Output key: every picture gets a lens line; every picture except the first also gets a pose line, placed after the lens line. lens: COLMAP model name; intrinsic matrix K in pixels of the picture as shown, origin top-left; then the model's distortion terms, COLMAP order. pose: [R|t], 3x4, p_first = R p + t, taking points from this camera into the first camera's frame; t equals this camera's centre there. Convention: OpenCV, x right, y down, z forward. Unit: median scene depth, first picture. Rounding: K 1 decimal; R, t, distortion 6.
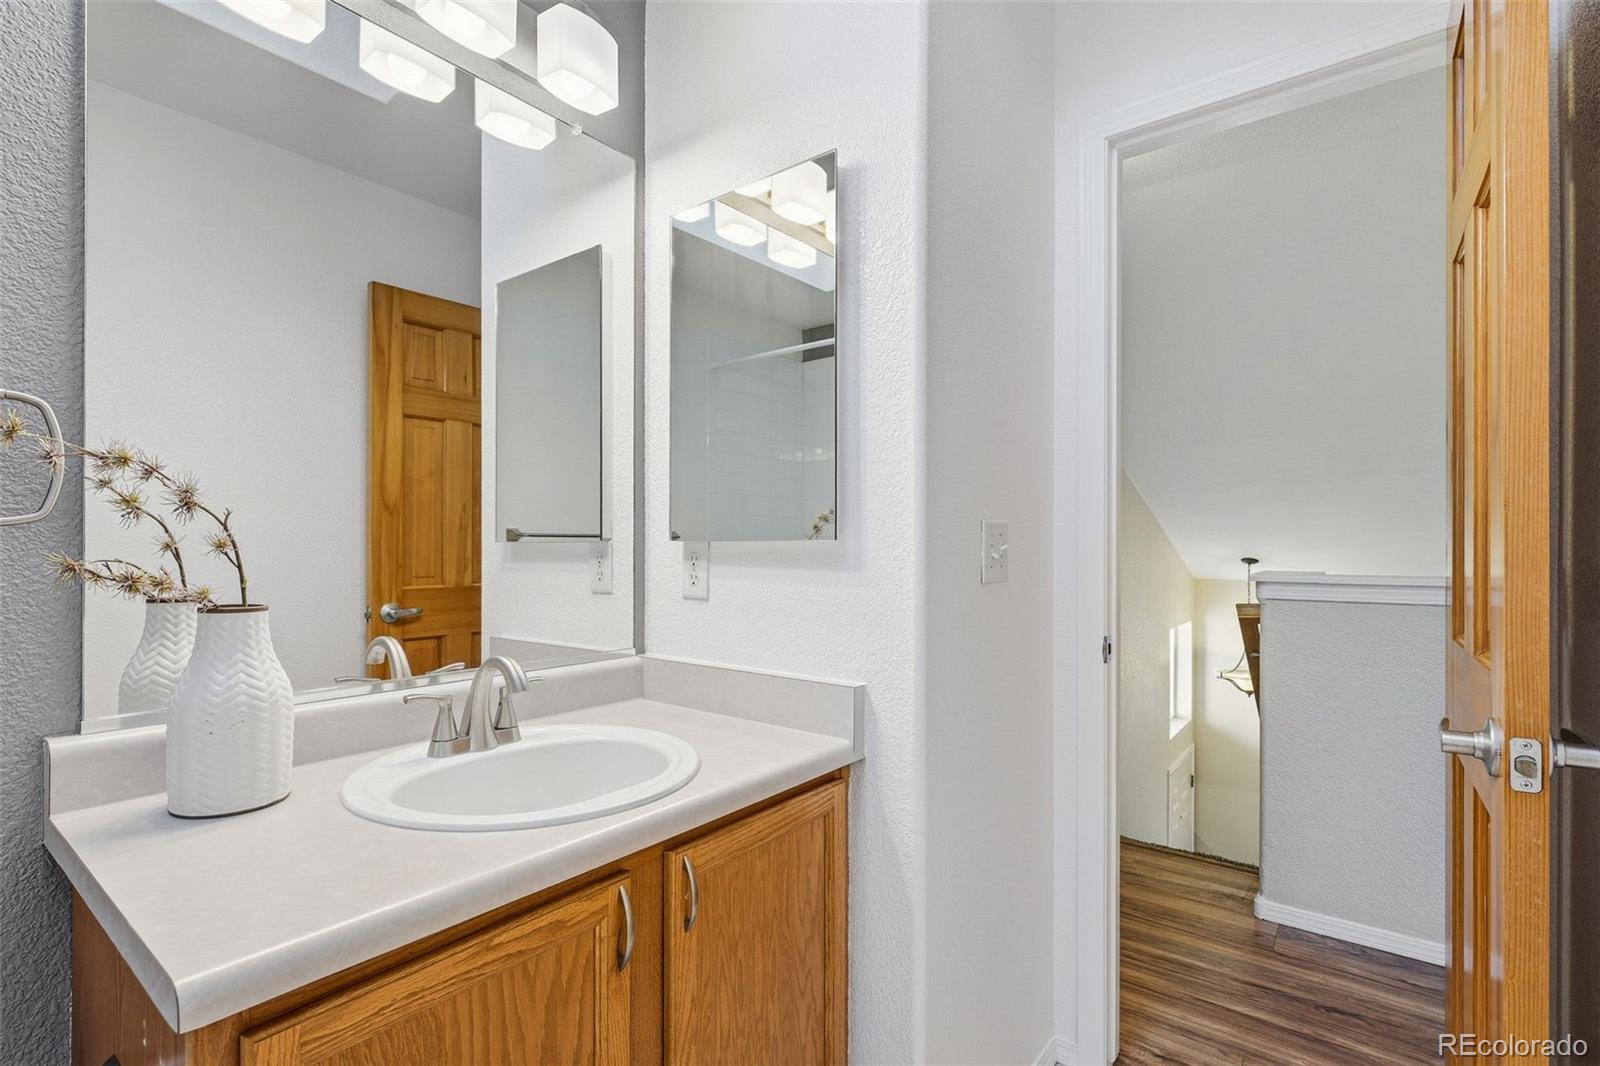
lens RADIAL K [[764.3, 0, 800.7], [0, 764.3, 537.7], [0, 0, 1]] dist [-0.000316, -0.000090]
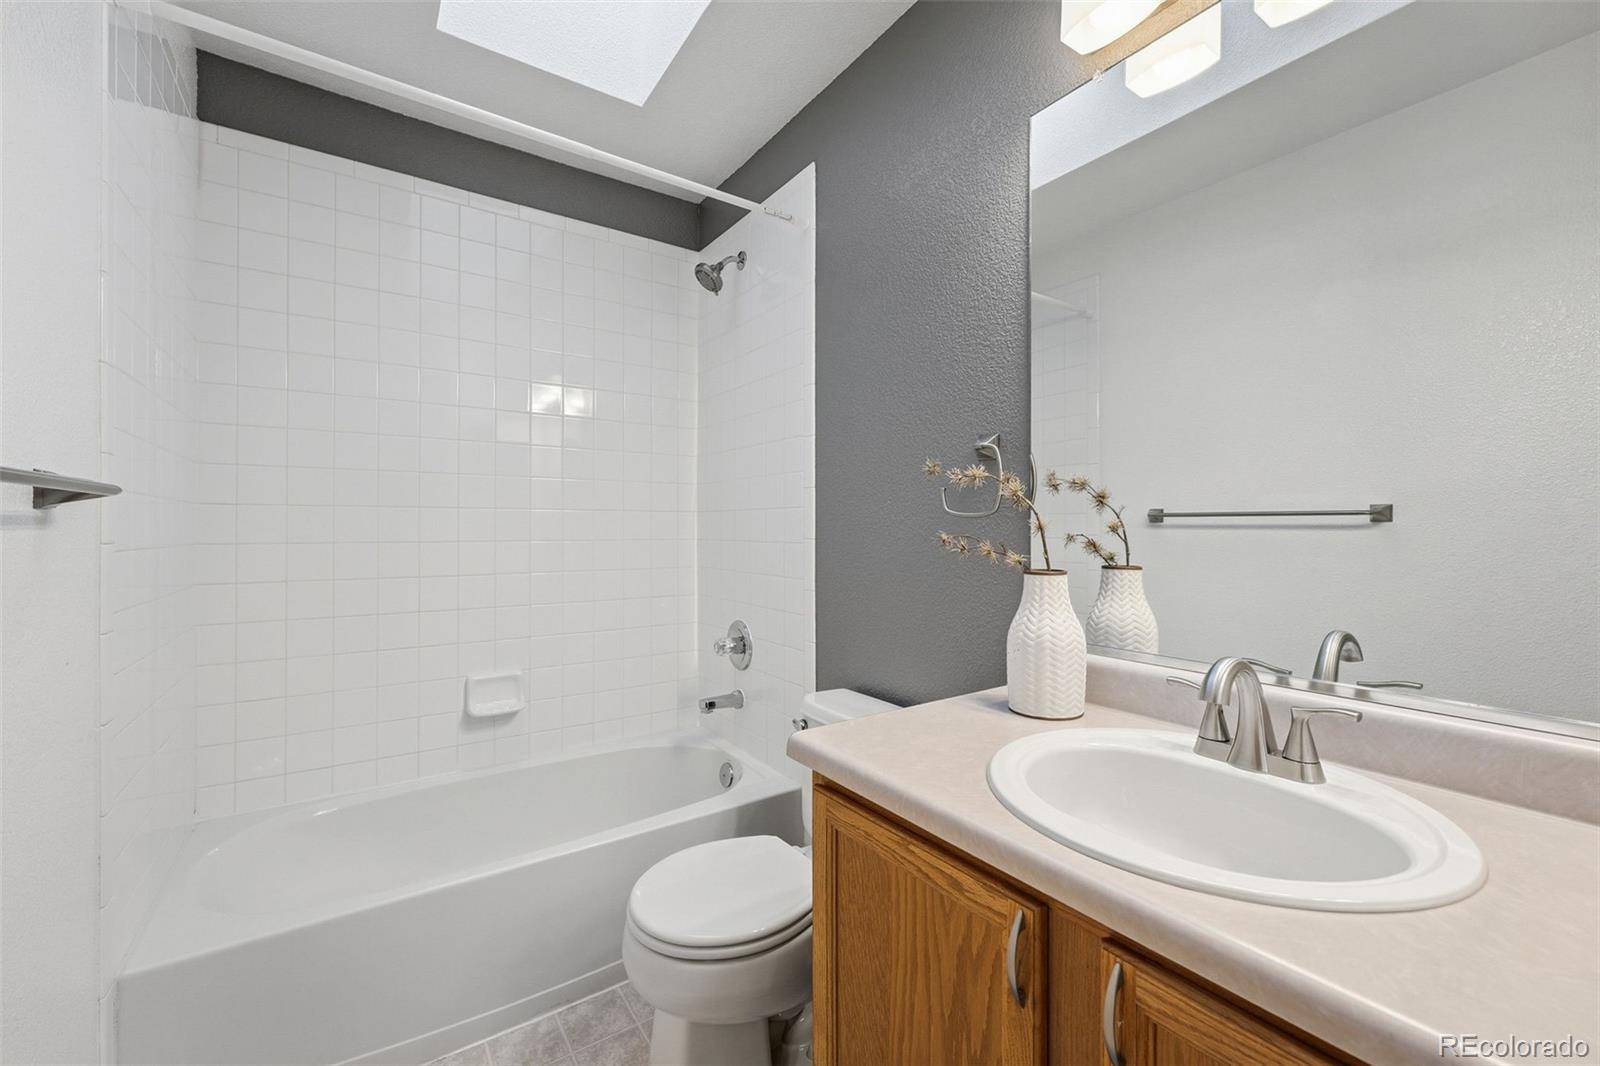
lens RADIAL K [[639.4, 0, 781.5], [0, 639.4, 526.6], [0, 0, 1]] dist [-0.006379, 0.000689]
pose [[-0.313947, -0.002466, -0.949437, 0.582271], [0.004517, 0.999981, -0.004091, 0.012768], [0.949430, -0.005573, -0.313930, 1.018753]]
